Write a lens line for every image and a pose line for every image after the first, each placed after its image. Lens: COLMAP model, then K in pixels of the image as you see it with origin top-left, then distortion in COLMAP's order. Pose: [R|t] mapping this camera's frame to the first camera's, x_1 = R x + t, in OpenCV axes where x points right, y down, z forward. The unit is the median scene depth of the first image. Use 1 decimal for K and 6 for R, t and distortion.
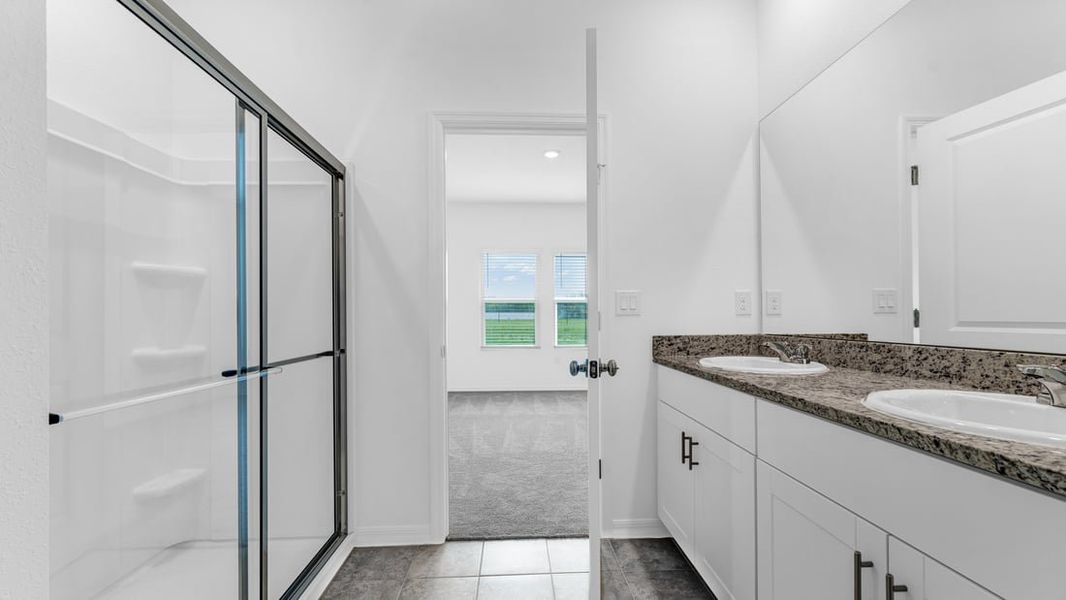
lens RADIAL K [[446.1, 0, 533.0], [0, 446.1, 319.1], [0, 0, 1]] dist [-0.001107, -0.000163]
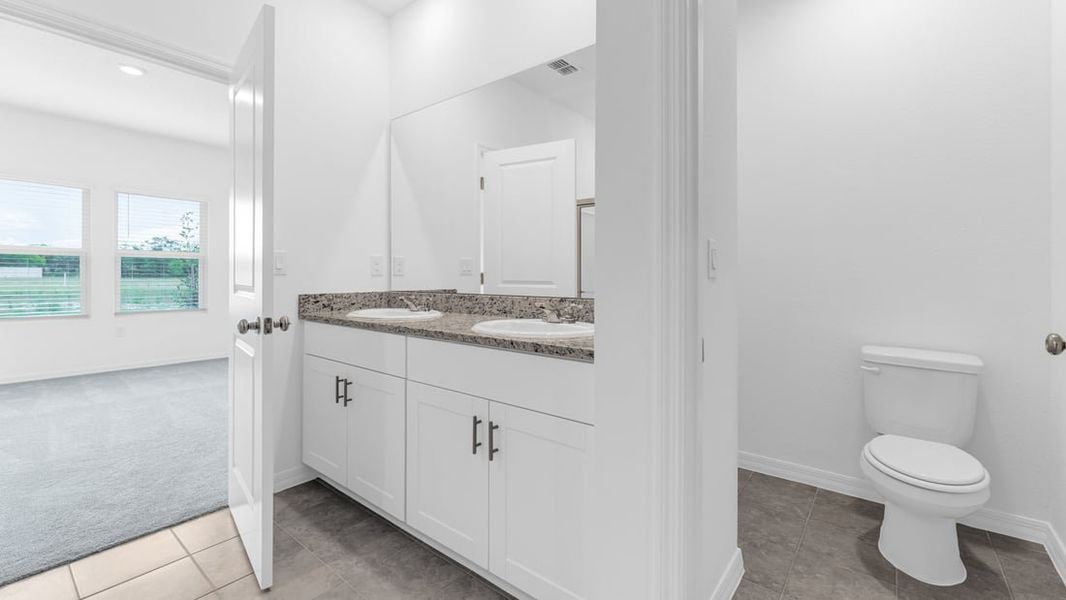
lens RADIAL K [[438.1, 0, 533.0], [0, 438.1, 300.0], [0, 0, 1]] dist [0.000238, -0.000005]
pose [[0.652642, -0.034255, 0.756892, -0.181892], [-0.003111, 0.998848, 0.047887, -0.000725], [-0.757660, -0.033608, 0.651783, -0.118328]]
